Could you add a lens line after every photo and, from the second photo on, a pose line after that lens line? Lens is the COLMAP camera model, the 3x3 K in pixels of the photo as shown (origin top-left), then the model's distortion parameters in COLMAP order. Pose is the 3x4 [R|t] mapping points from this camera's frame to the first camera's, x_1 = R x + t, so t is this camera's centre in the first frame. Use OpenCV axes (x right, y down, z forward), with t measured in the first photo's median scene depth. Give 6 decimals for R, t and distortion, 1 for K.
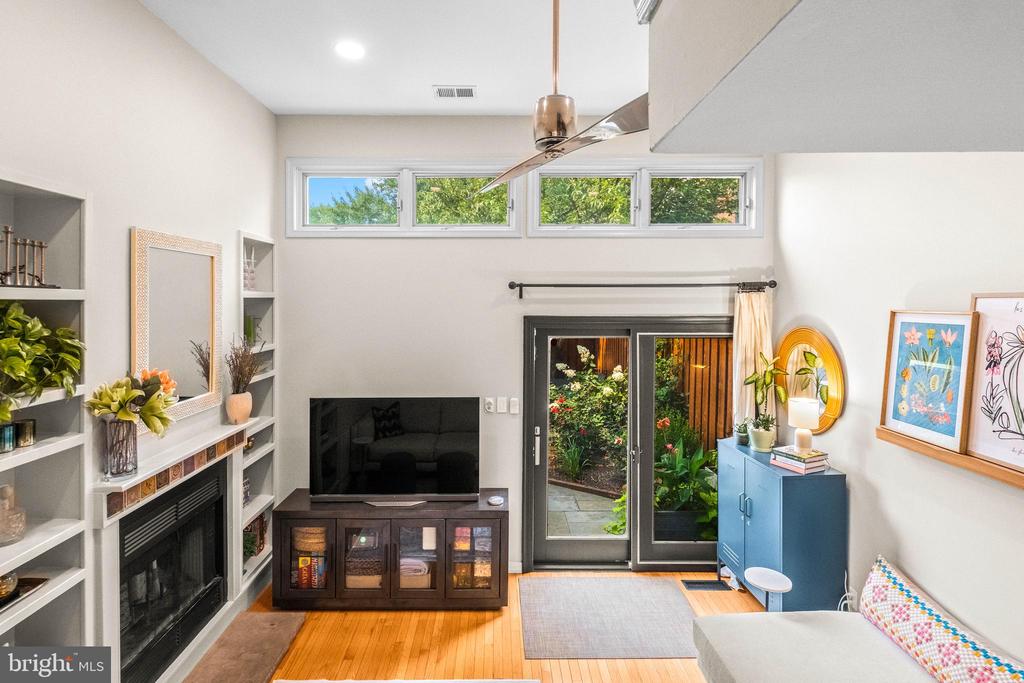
lens RADIAL K [[508.0, 0, 504.5], [0, 508.0, 305.0], [0, 0, 1]] dist [0.003819, -0.000916]
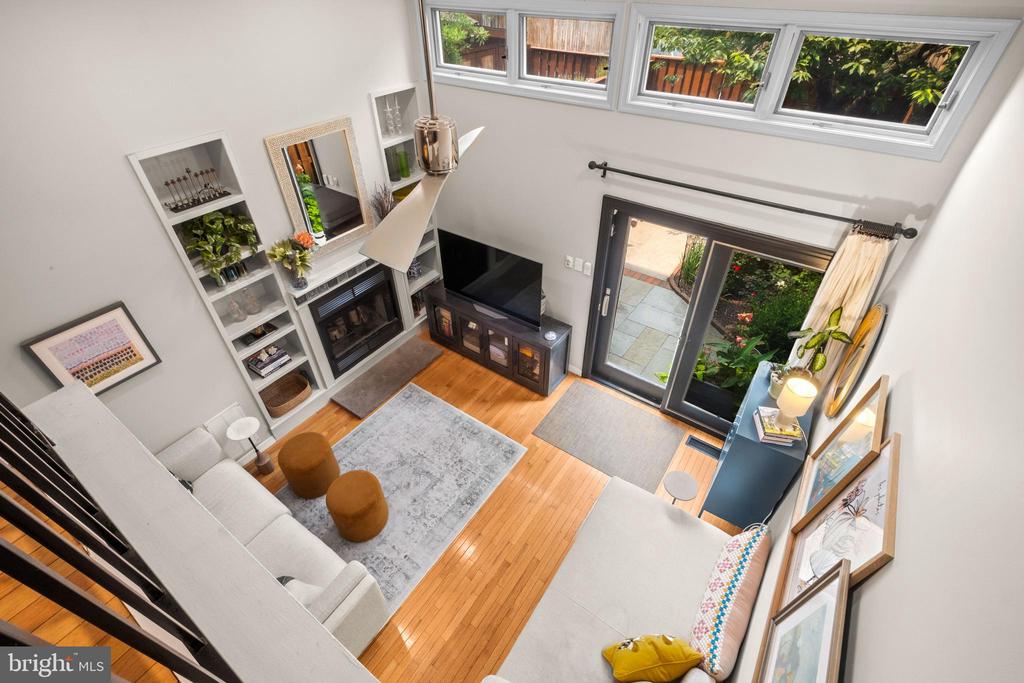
lens RADIAL K [[457.8, 0, 516.2], [0, 457.8, 339.8], [0, 0, 1]] dist [-0.000078, -0.000807]
pose [[0.812987, 0.372596, -0.447465, 0.462253], [-0.004607, 0.772559, 0.634926, -0.376226], [0.582264, -0.514125, 0.629797, 0.194087]]
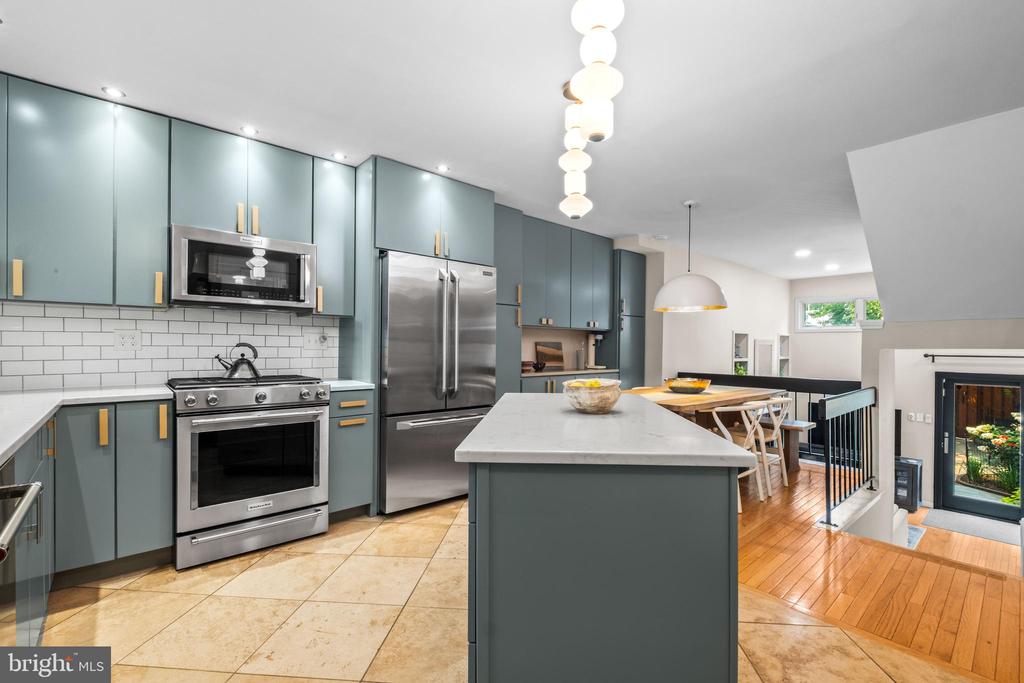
lens RADIAL K [[449.5, 0, 513.1], [0, 449.5, 346.4], [0, 0, 1]] dist [0.001650, -0.000996]
pose [[0.645183, 0.004186, -0.764016, 0.341101], [-0.017614, 0.999801, -0.009397, -0.032957], [0.763825, 0.019520, 0.645129, -1.449433]]
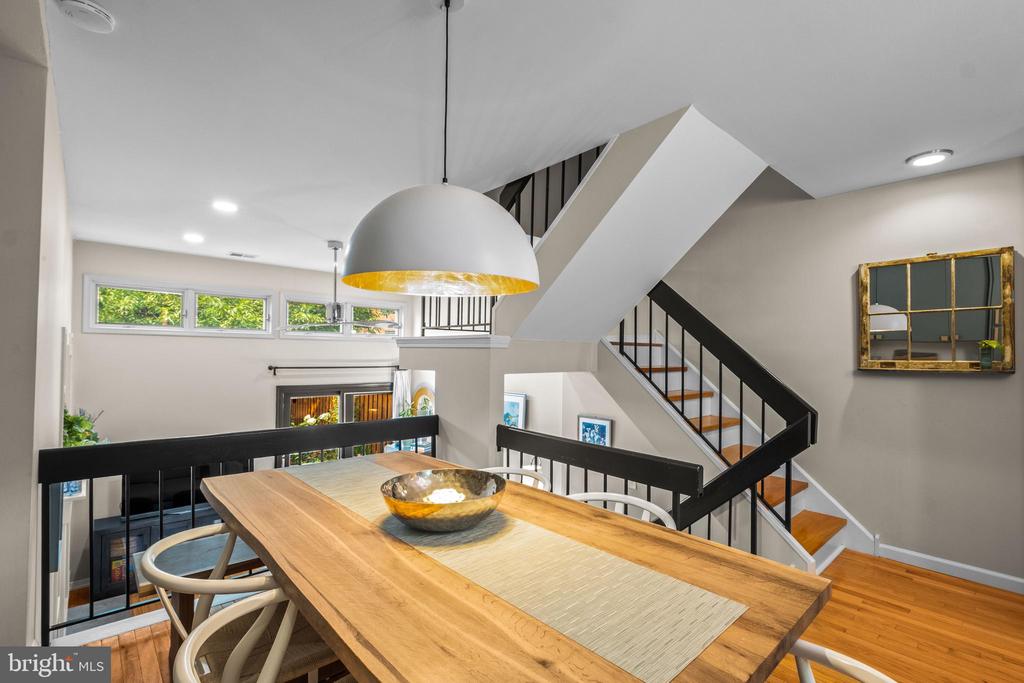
lens RADIAL K [[465.7, 0, 517.0], [0, 465.7, 353.4], [0, 0, 1]] dist [0.003944, -0.000545]
pose [[0.747107, 0.011195, 0.664610, -0.437612], [-0.005268, 0.999926, -0.010921, -0.081584], [-0.664683, 0.004658, 0.747111, -0.745260]]
